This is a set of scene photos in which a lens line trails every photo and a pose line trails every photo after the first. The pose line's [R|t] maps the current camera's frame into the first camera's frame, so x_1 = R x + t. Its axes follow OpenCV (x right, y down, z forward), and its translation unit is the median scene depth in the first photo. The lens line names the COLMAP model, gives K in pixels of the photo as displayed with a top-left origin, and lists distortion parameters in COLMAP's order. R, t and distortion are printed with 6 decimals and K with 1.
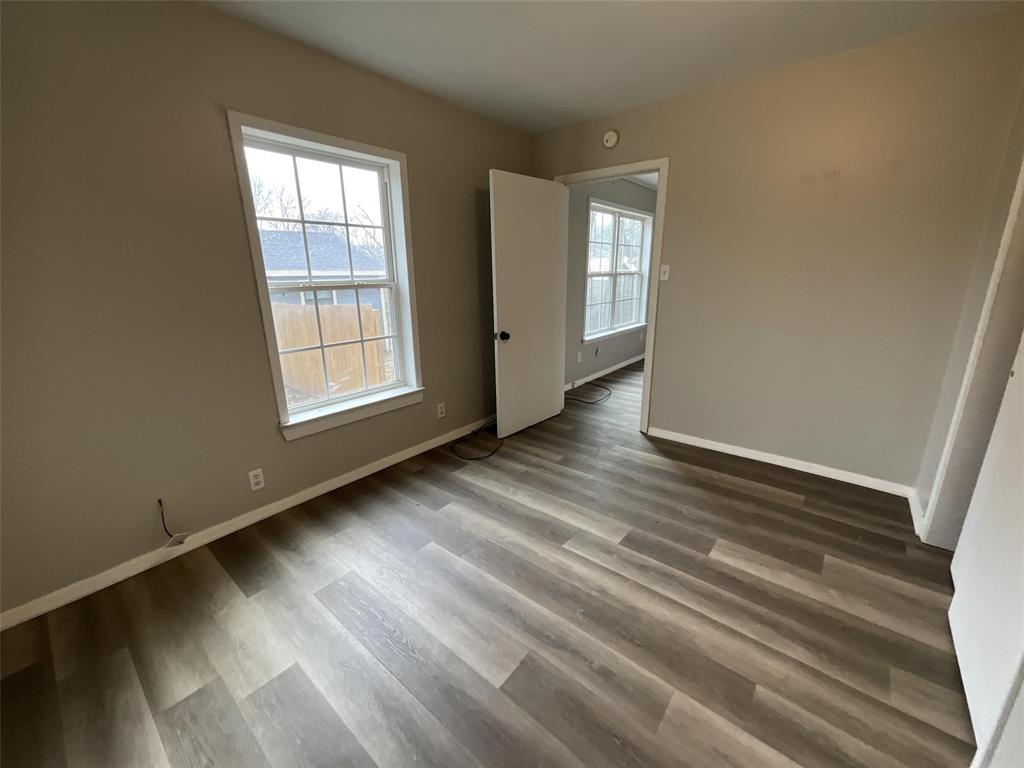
lens RADIAL K [[413.9, 0, 513.0], [0, 413.9, 382.8], [0, 0, 1]] dist [0.001092, 0.000032]
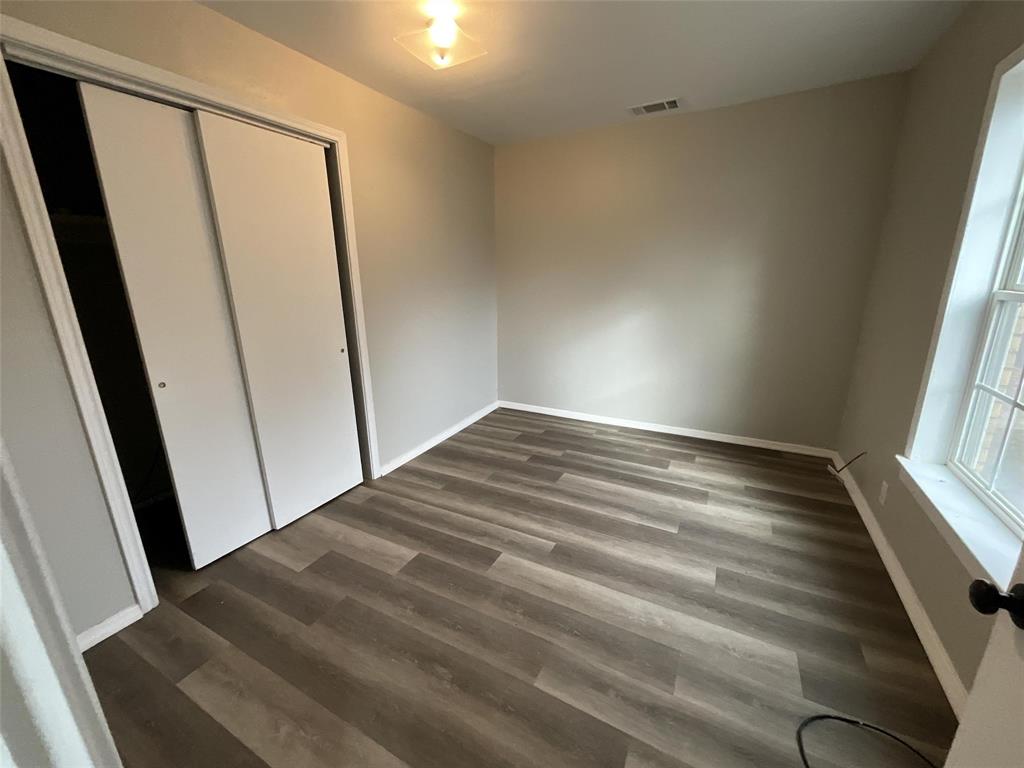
lens RADIAL K [[413.9, 0, 513.0], [0, 413.9, 382.8], [0, 0, 1]] dist [0.001092, 0.000032]
pose [[-0.978544, 0.079771, -0.189969, 0.404322], [-0.025958, 0.866934, 0.497747, -0.488129], [0.204396, 0.491999, -0.846262, 1.728380]]
